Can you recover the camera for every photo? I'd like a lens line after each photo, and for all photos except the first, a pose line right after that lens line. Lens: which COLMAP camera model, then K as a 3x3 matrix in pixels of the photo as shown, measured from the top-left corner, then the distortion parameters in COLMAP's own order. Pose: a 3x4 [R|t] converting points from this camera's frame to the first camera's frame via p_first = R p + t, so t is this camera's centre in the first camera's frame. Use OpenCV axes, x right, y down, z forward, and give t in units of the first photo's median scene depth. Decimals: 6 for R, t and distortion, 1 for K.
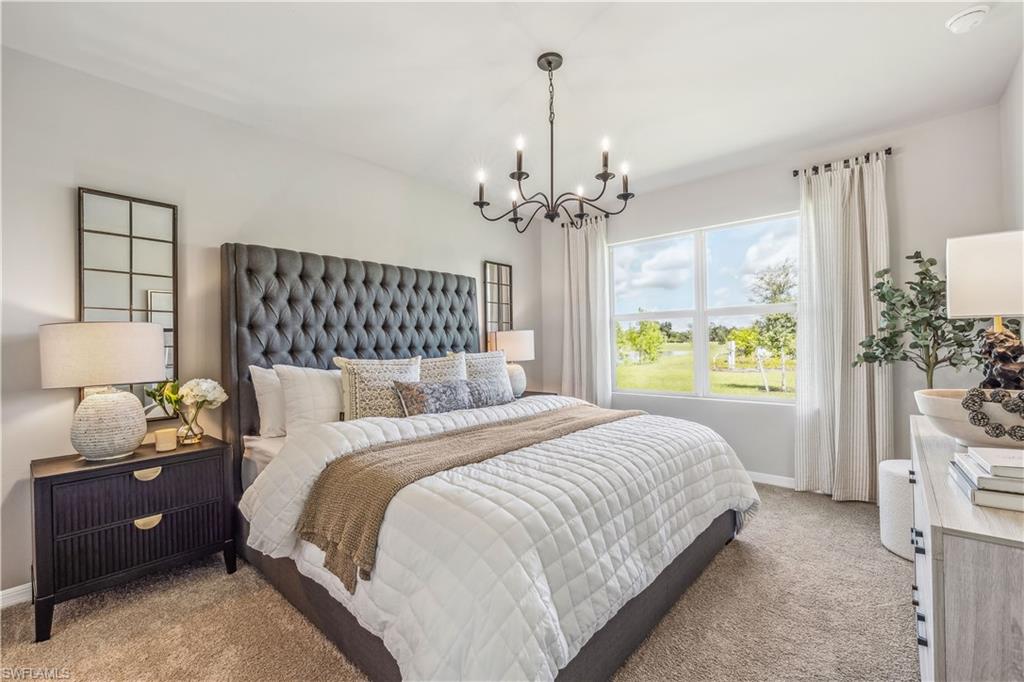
lens RADIAL K [[442.7, 0, 507.8], [0, 442.7, 344.8], [0, 0, 1]] dist [-0.001566, 0.000943]
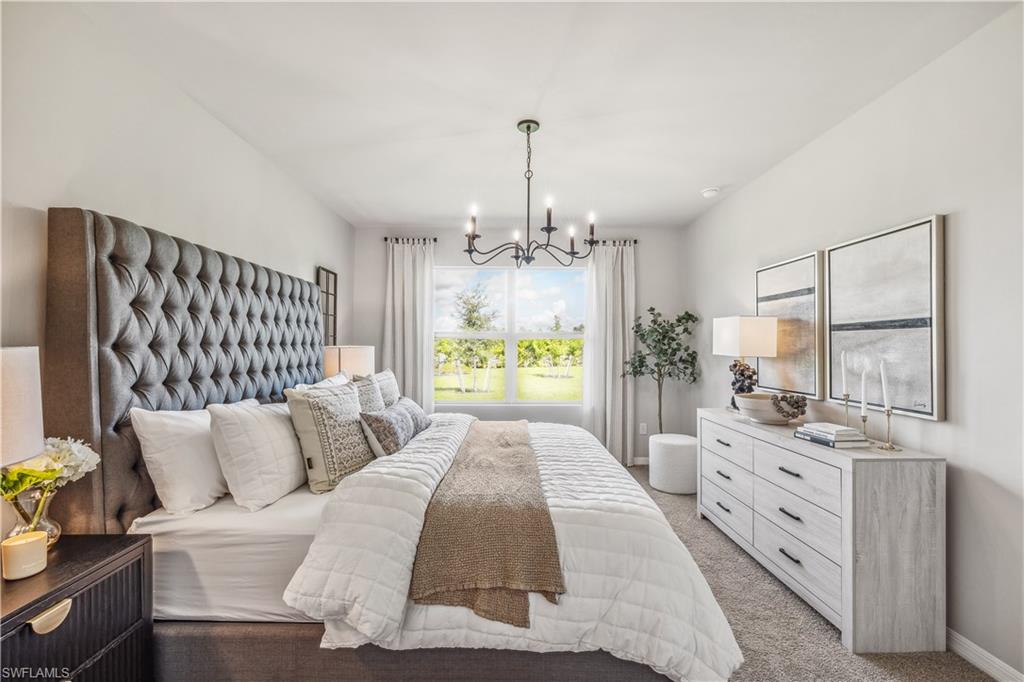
lens RADIAL K [[442.7, 0, 508.6], [0, 442.7, 345.3], [0, 0, 1]] dist [-0.001566, 0.000943]
pose [[0.736336, 0.018195, 0.676371, -0.596248], [-0.013598, 0.999834, -0.012094, -0.042744], [-0.676479, -0.000292, 0.736462, 0.149328]]
